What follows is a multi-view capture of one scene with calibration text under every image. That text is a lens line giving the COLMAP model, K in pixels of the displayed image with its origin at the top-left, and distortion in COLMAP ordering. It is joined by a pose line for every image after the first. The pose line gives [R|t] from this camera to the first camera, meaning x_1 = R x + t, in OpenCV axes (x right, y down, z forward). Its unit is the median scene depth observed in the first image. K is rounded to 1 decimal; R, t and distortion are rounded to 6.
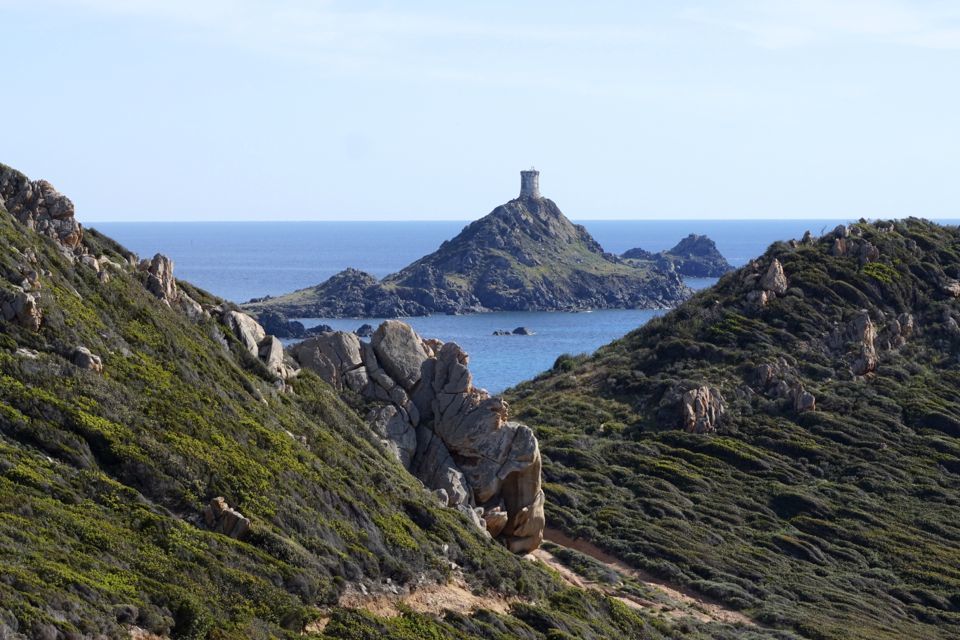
lens RADIAL K [[2162.7, 0, 478.9], [0, 2162.7, 320.7], [0, 0, 1]] dist [0.133448, 0.000000]
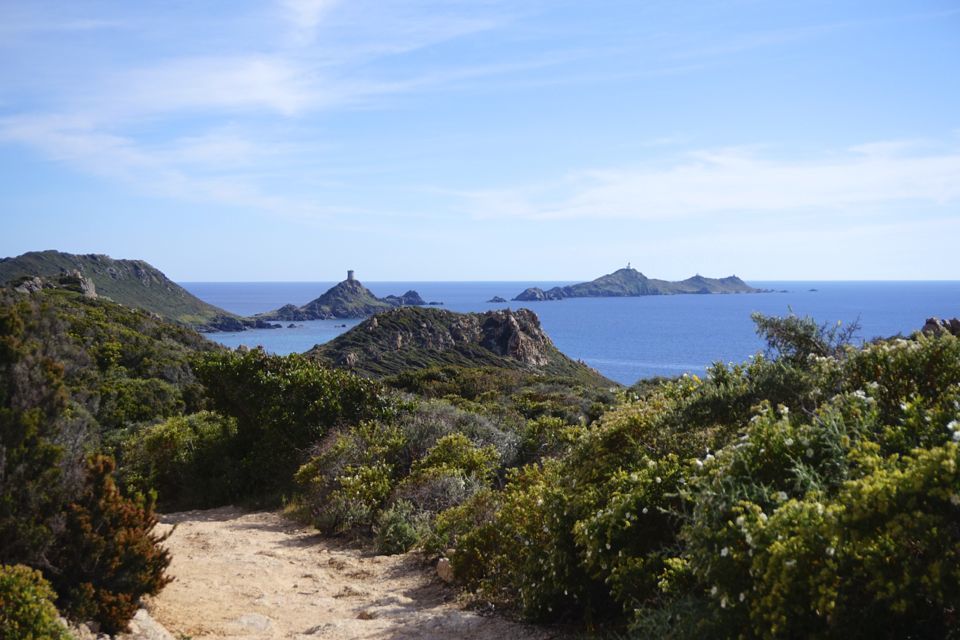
lens RADIAL K [[1241.4, 0, 481.3], [0, 1241.4, 318.3], [0, 0, 1]] dist [0.030858, 0.000000]
pose [[0.999940, -0.000238, -0.010989, 0.271532], [0.000684, 0.999174, 0.040622, -0.089545], [0.010971, -0.040627, 0.999114, -0.854399]]
